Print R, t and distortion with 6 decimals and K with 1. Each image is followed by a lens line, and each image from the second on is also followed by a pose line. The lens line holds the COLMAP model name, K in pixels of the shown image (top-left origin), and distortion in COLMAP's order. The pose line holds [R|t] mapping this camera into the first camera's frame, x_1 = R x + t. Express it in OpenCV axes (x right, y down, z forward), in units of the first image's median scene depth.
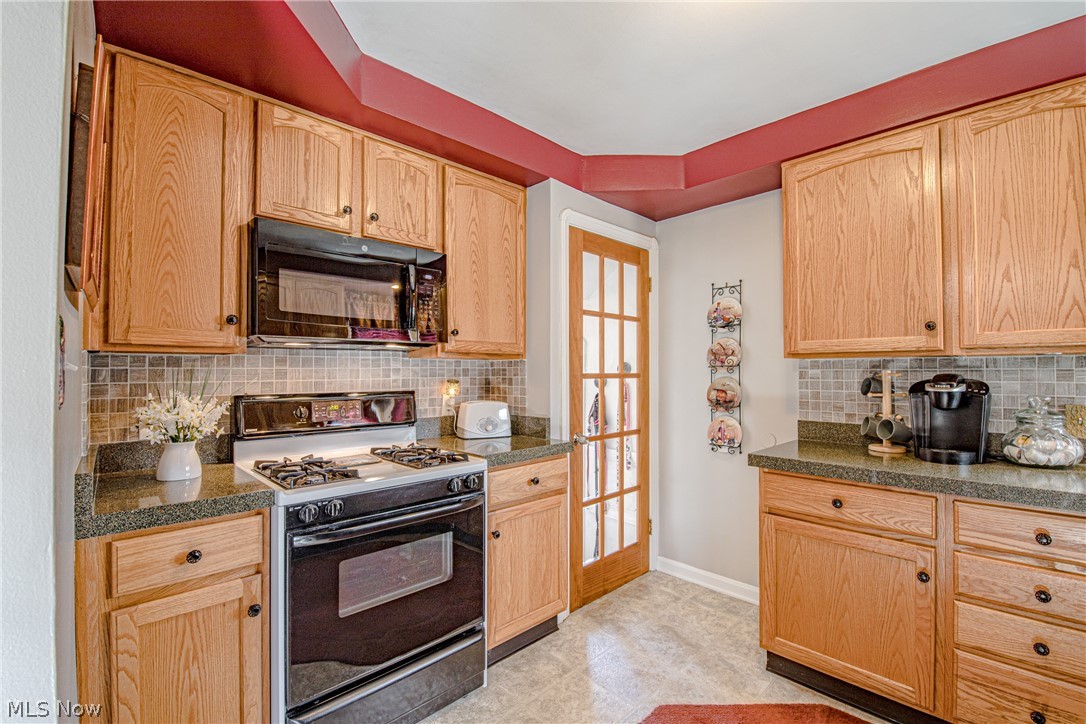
lens RADIAL K [[483.4, 0, 542.7], [0, 483.4, 363.5], [0, 0, 1]] dist [-0.000022, -0.002660]
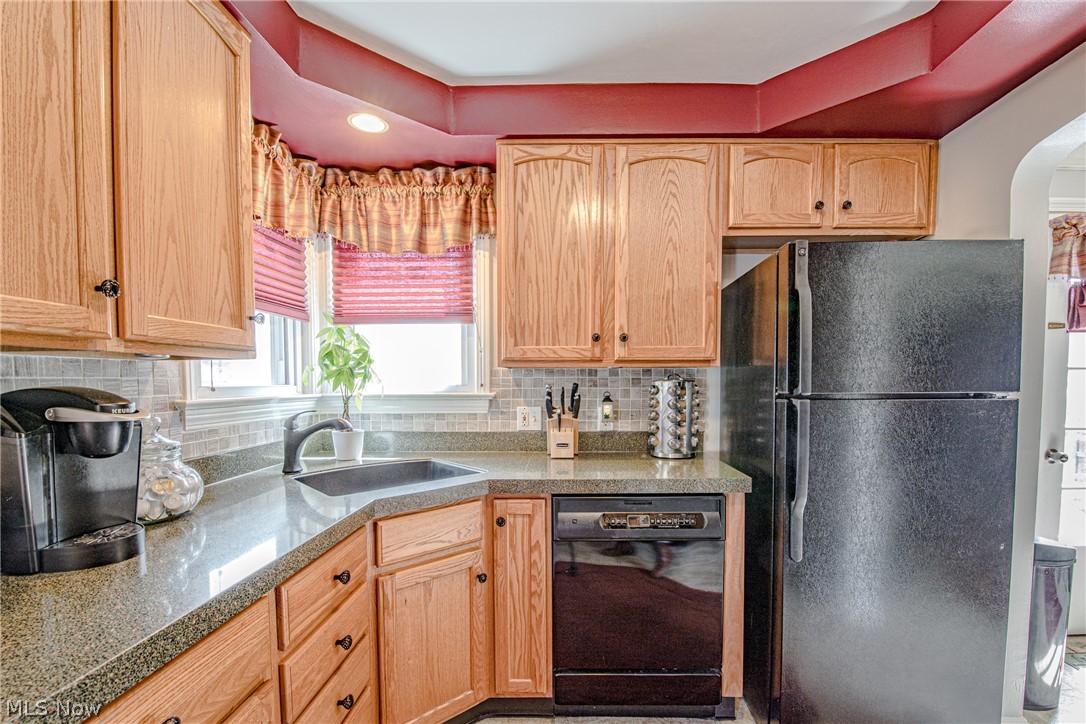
lens RADIAL K [[483.4, 0, 561.7], [0, 483.4, 394.3], [0, 0, 1]] dist [-0.000022, -0.002660]
pose [[-0.710386, -0.020614, 0.703511, 0.131947], [-0.009837, 0.999764, 0.019361, 0.014609], [-0.703744, 0.006833, -0.710421, 1.021577]]
